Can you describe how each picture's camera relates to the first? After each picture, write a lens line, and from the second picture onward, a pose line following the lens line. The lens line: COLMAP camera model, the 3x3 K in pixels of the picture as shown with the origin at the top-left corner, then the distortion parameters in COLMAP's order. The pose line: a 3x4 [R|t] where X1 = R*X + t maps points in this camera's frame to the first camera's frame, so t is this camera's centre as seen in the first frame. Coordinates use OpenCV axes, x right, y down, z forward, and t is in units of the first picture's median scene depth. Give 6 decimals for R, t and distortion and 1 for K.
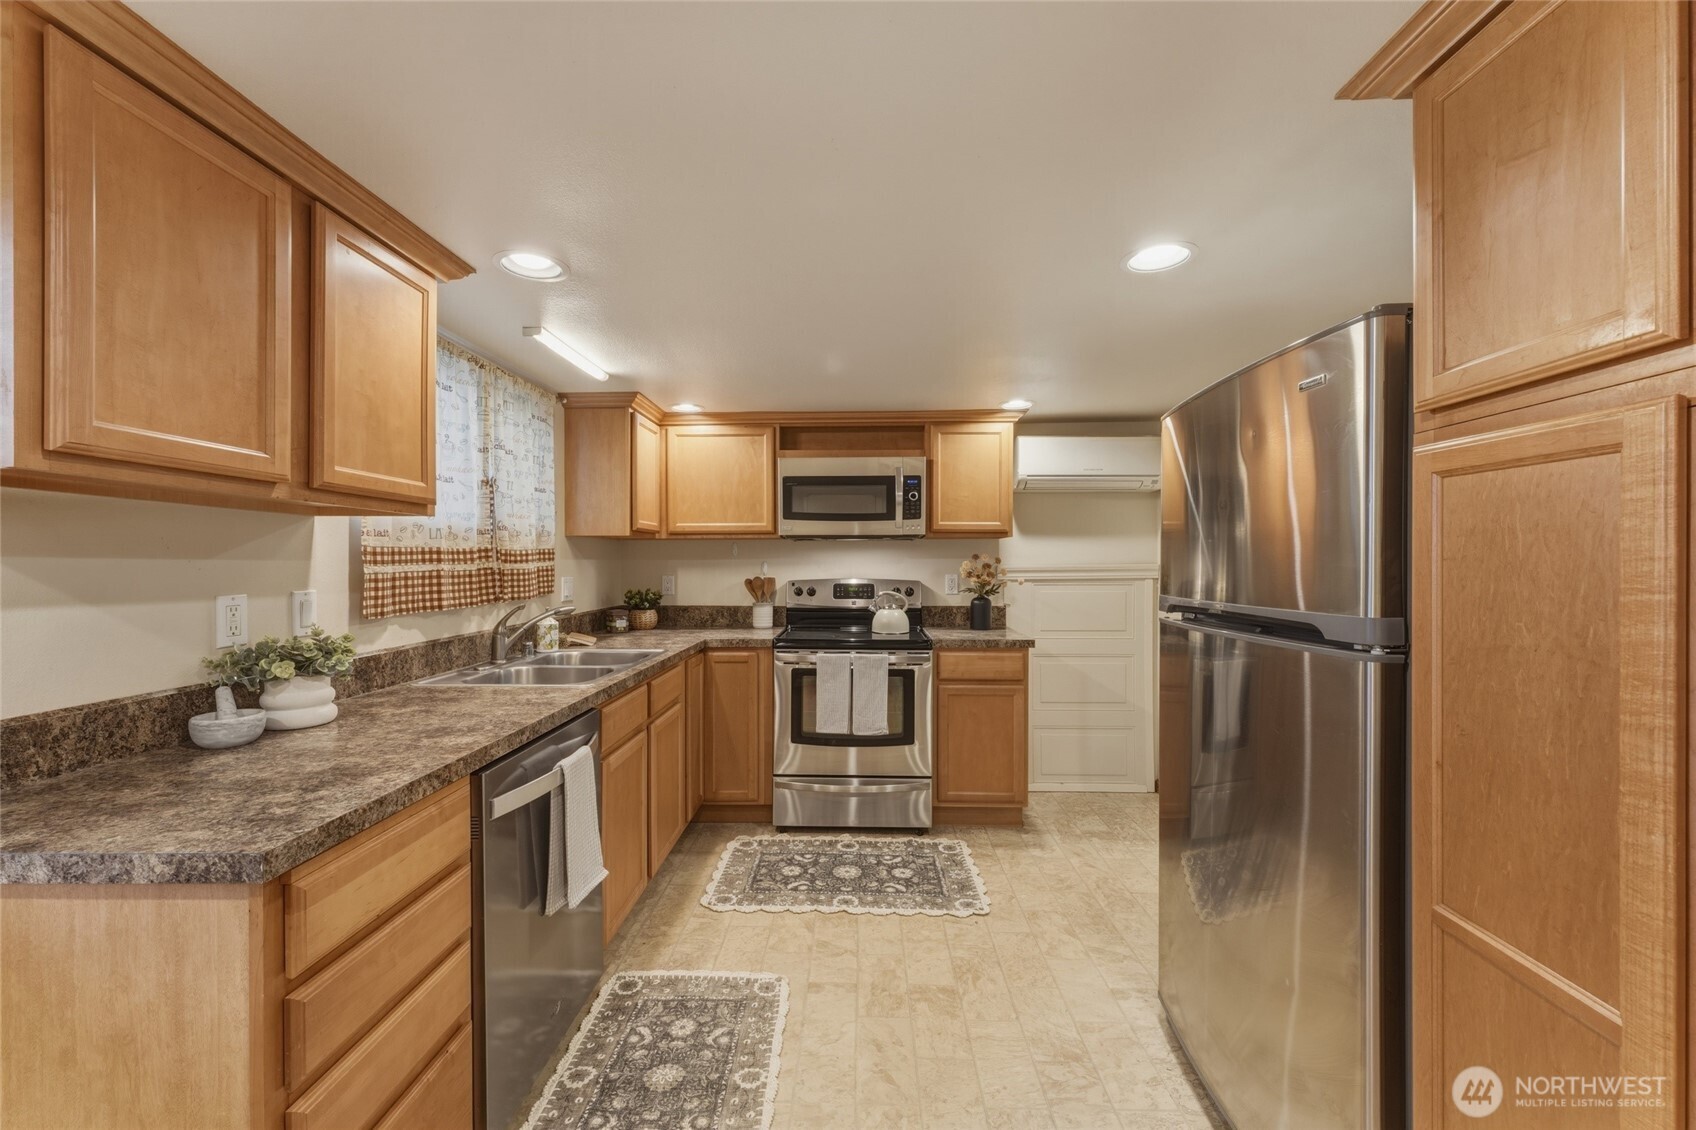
lens RADIAL K [[668.4, 0, 850.8], [0, 668.4, 567.5], [0, 0, 1]] dist [0.007676, -0.002619]
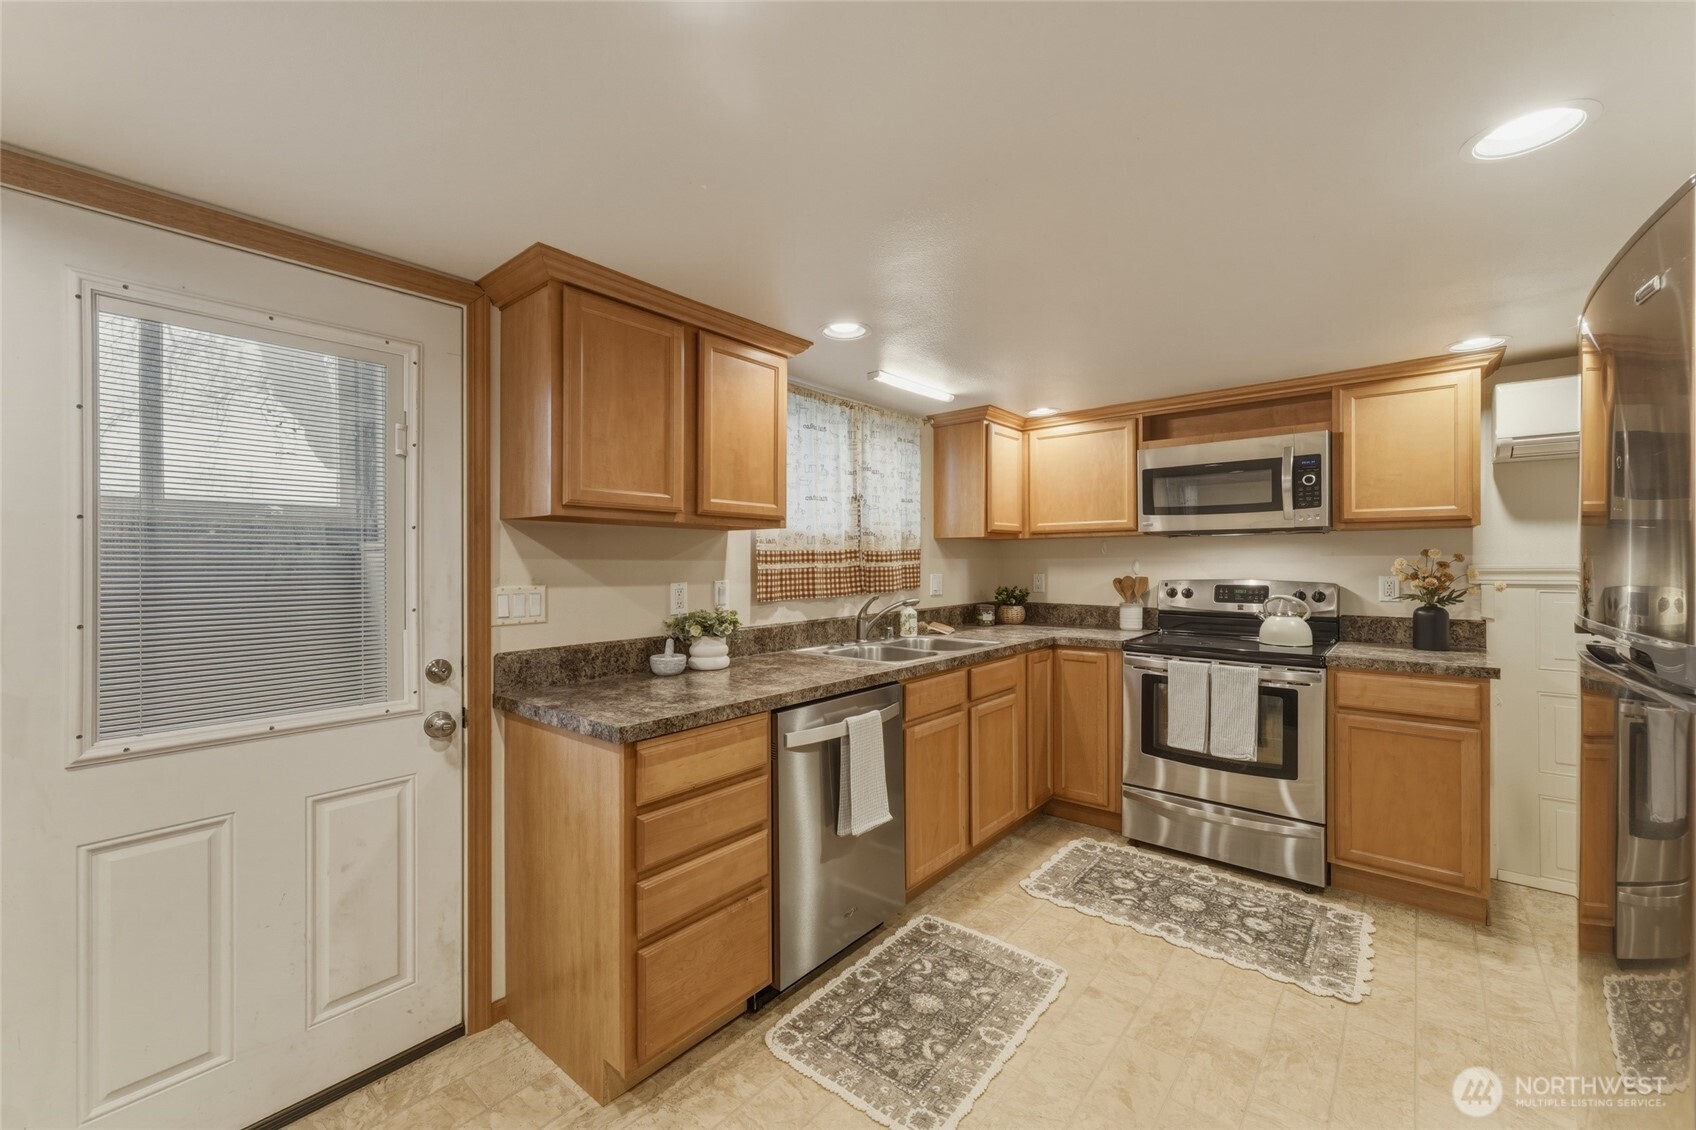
lens RADIAL K [[668.4, 0, 838.8], [0, 668.4, 562.9], [0, 0, 1]] dist [0.007676, -0.002619]
pose [[0.783318, -0.000201, -0.621622, 0.227953], [-0.002431, 0.999991, -0.003387, -0.000558], [0.621617, 0.004164, 0.783310, -0.006724]]
